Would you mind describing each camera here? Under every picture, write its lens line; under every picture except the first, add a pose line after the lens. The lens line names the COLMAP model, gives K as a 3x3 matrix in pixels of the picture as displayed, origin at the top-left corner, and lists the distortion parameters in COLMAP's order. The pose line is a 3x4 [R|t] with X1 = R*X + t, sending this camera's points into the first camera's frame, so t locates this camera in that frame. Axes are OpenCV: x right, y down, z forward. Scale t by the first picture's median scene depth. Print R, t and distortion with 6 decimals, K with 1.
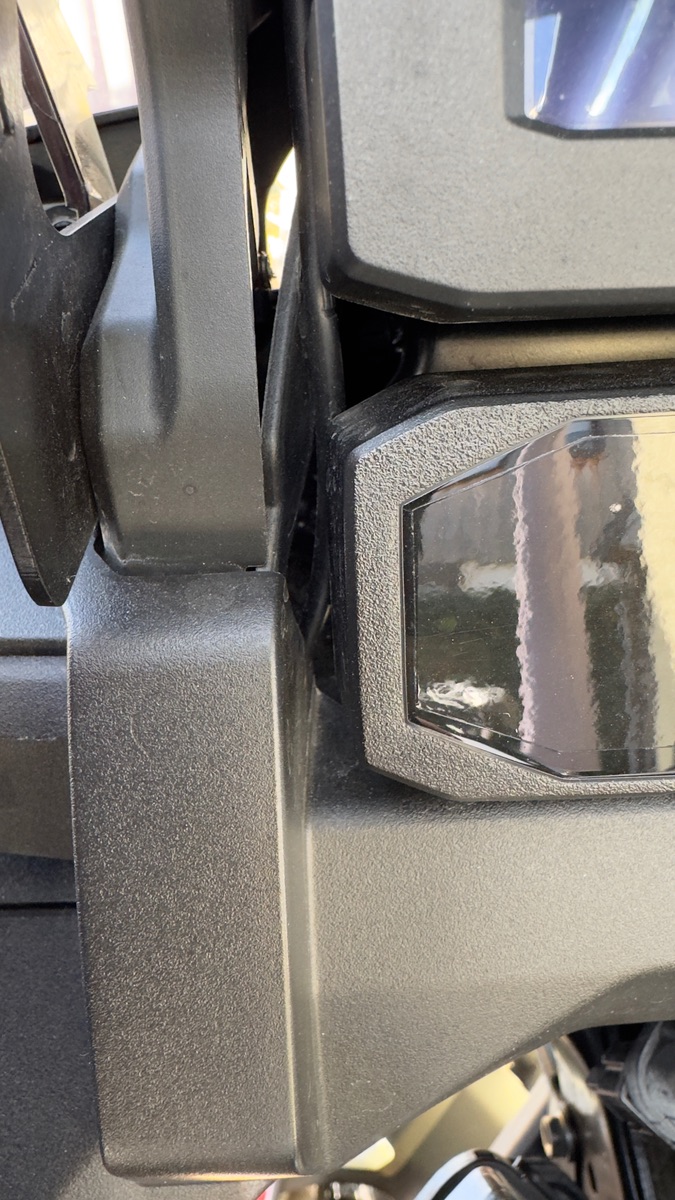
lens RADIAL K [[848.6, 0, 337.5], [0, 848.6, 600.0], [0, 0, 1]] dist [-0.006238, -0.000266]
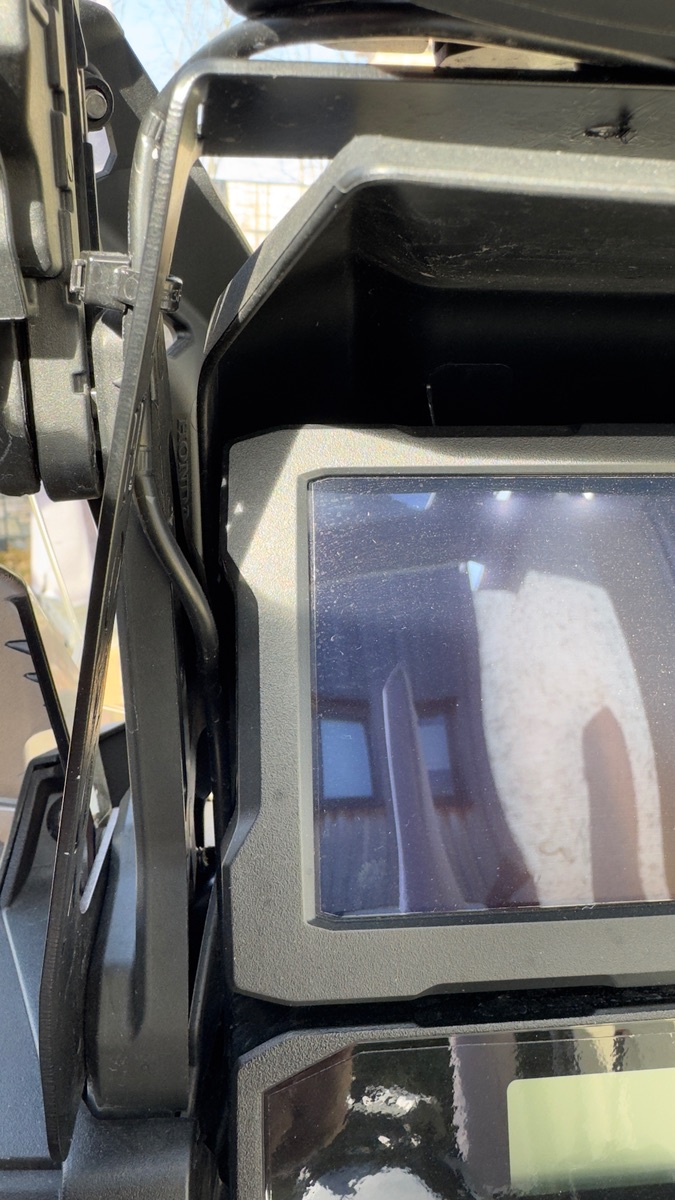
lens RADIAL K [[848.6, 0, 337.5], [0, 848.6, 600.0], [0, 0, 1]] dist [-0.006238, -0.000266]
pose [[0.997567, 0.025331, 0.064946, 0.075649], [0.002099, 0.920308, -0.391189, -0.312333], [-0.069680, 0.390373, 0.918016, -0.923433]]
